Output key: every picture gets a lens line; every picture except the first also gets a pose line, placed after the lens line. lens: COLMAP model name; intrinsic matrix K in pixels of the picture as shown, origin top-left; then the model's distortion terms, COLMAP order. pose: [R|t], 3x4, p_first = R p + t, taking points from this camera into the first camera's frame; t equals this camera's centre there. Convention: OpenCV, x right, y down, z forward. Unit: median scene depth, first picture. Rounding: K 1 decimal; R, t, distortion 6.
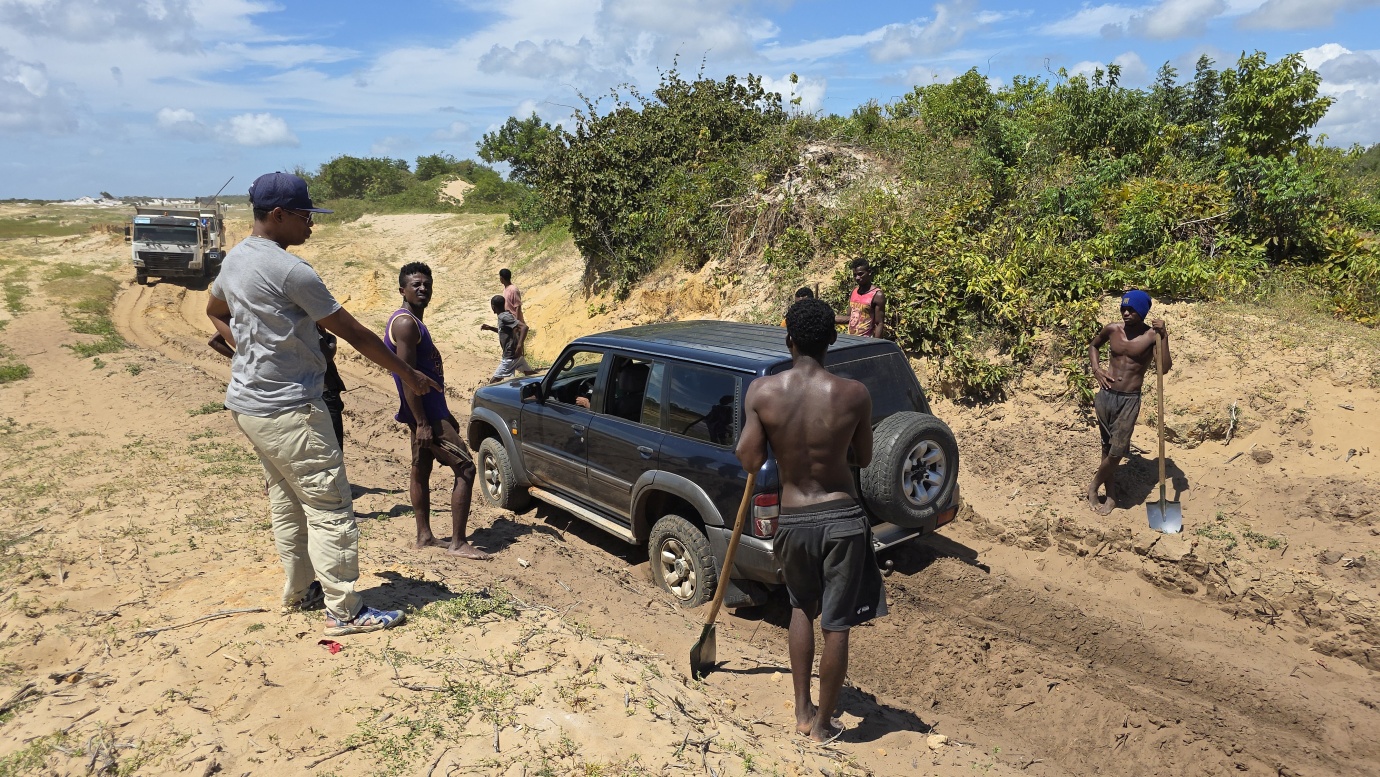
lens RADIAL K [[901.8, 0, 690.0], [0, 901.8, 388.5], [0, 0, 1]] dist [0.054277, -0.056823]
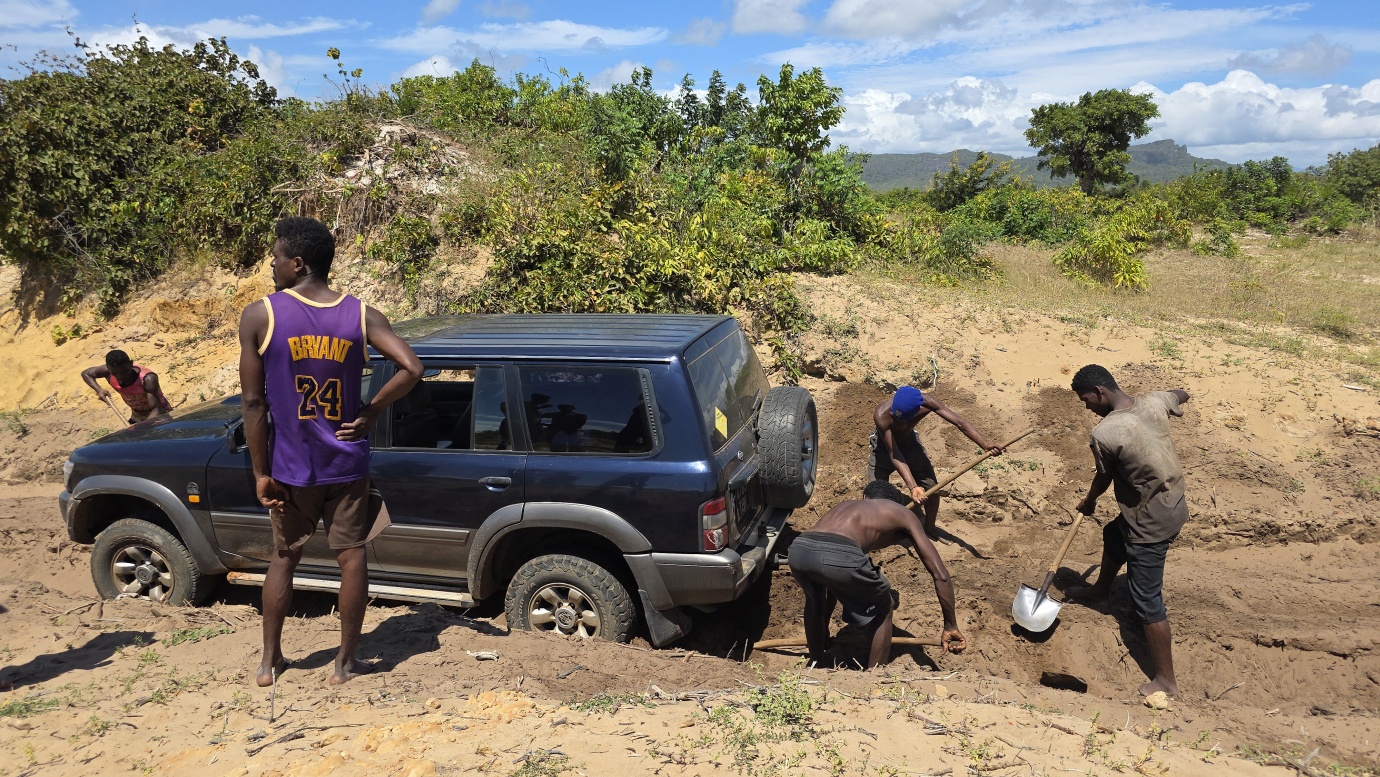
lens RADIAL K [[901.8, 0, 690.0], [0, 901.8, 388.5], [0, 0, 1]] dist [0.054277, -0.056823]
pose [[0.819839, -0.110617, 0.561807, -0.134754], [0.114477, 0.993018, 0.028465, -0.004425], [-0.561034, 0.040977, 0.826778, 0.104381]]
